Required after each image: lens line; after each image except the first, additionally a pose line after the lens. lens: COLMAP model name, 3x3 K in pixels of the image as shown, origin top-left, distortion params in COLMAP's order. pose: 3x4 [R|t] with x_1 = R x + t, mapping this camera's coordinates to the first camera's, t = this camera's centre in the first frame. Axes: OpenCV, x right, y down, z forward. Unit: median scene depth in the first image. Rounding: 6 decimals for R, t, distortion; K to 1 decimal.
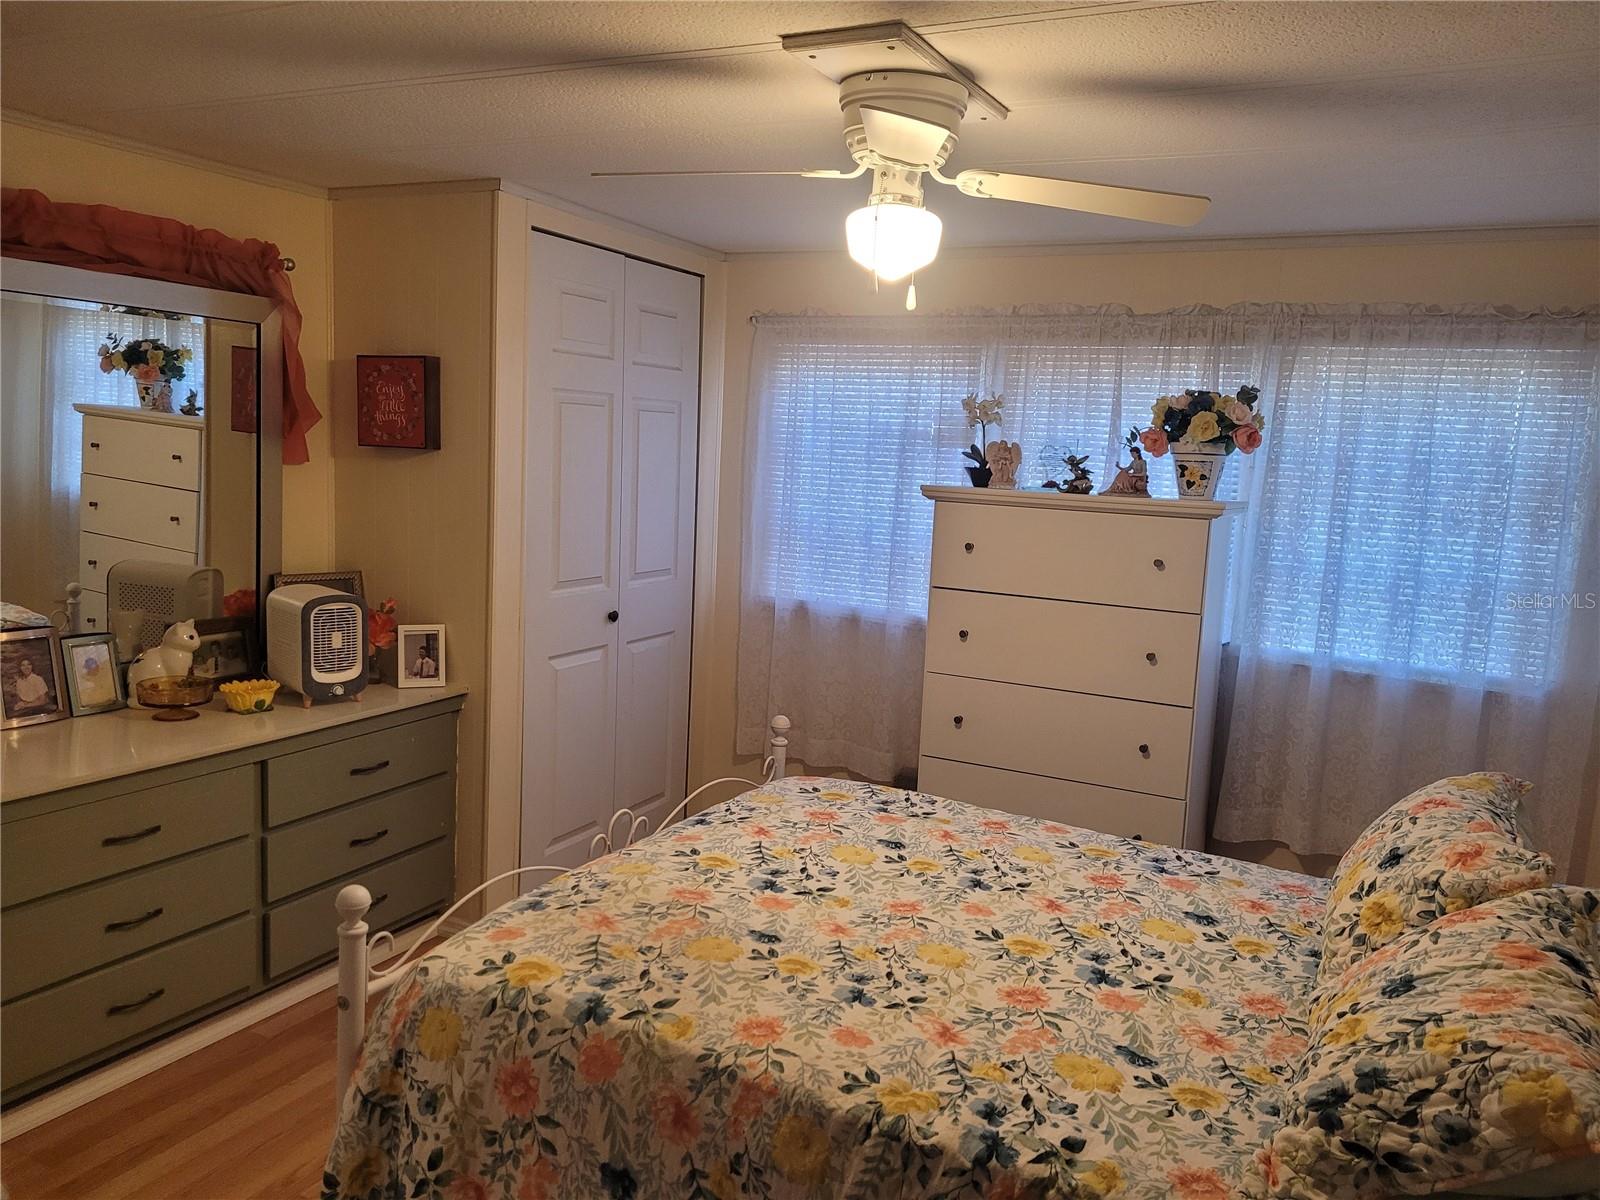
lens RADIAL K [[1193.2, 0, 815.7], [0, 1193.2, 604.8], [0, 0, 1]] dist [0.052410, -0.036006]
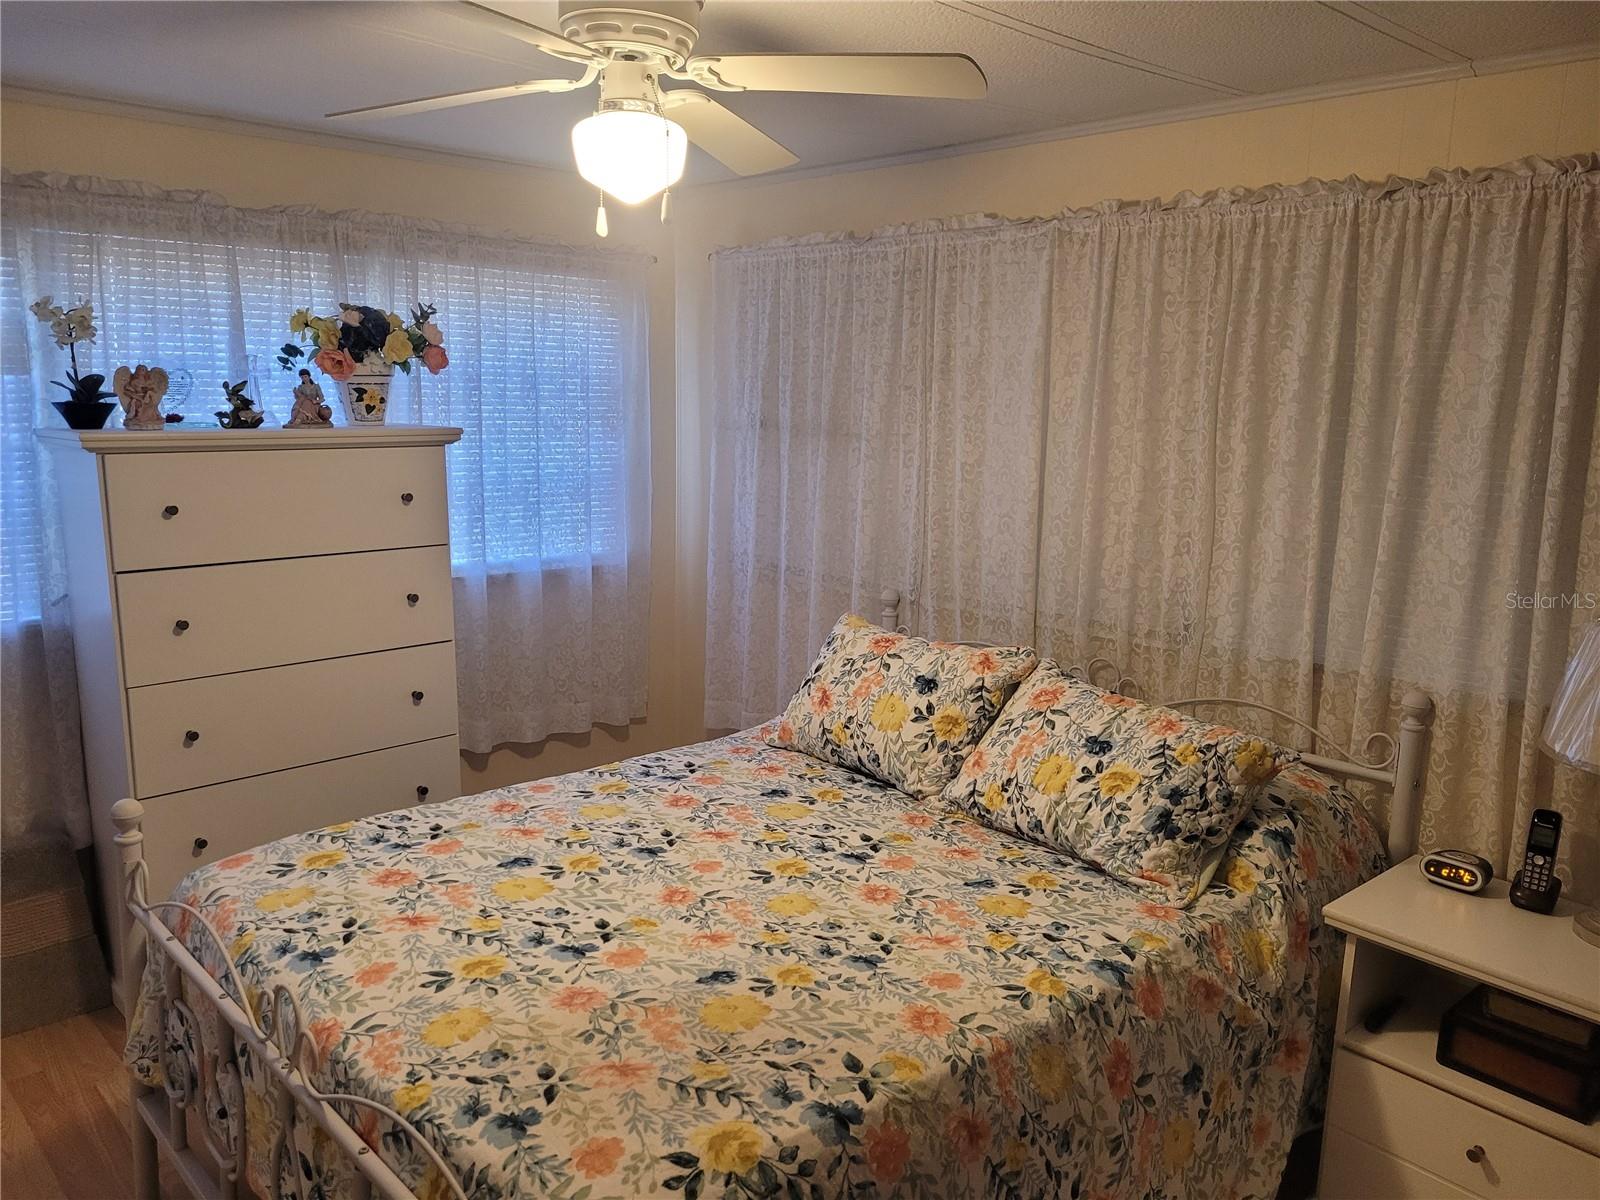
lens RADIAL K [[1193.2, 0, 796.8], [0, 1193.2, 598.9], [0, 0, 1]] dist [0.052410, -0.036006]
pose [[0.346183, -0.214669, 0.913277, -0.716851], [0.124935, 0.975348, 0.181902, -0.135032], [-0.929811, 0.051129, 0.364468, 0.579126]]
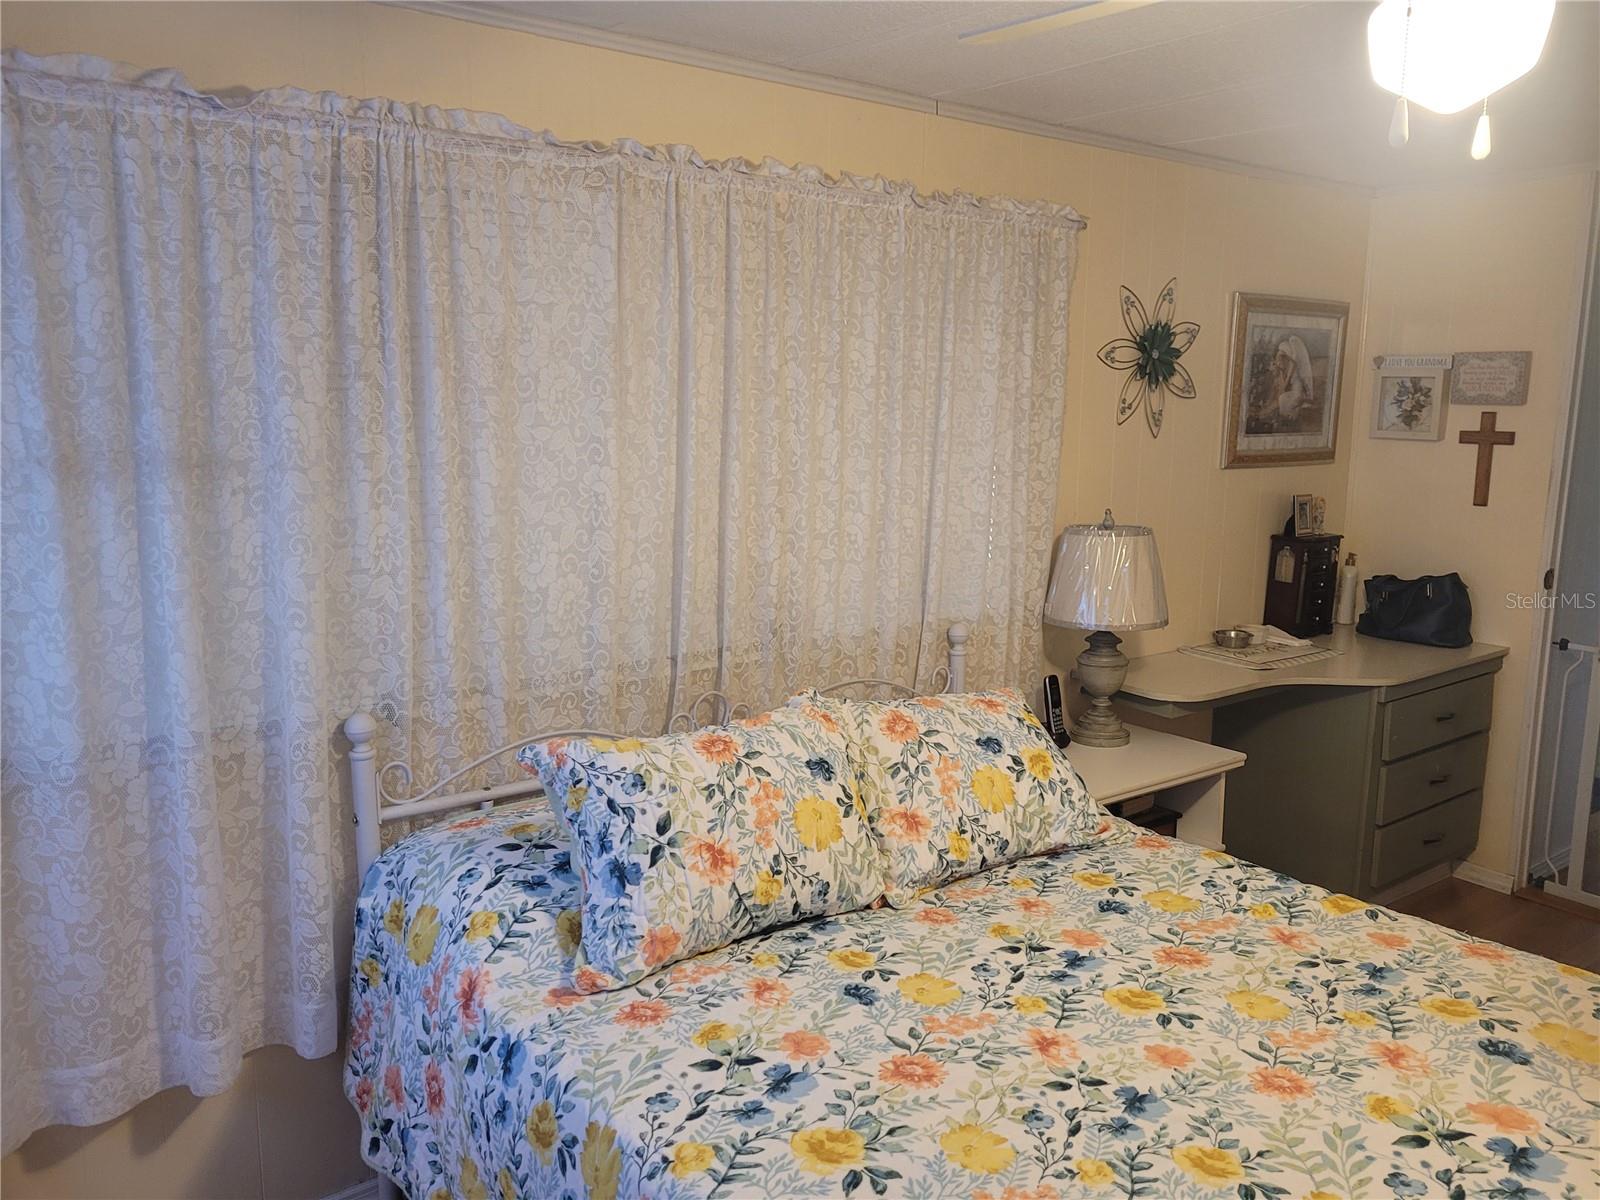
lens RADIAL K [[1193.2, 0, 816.4], [0, 1193.2, 600.8], [0, 0, 1]] dist [0.052410, -0.036006]
pose [[-0.897094, -0.135241, 0.420633, 0.061073], [0.005483, 0.948523, 0.316661, -0.230004], [-0.441805, 0.286381, -0.850173, 1.669205]]
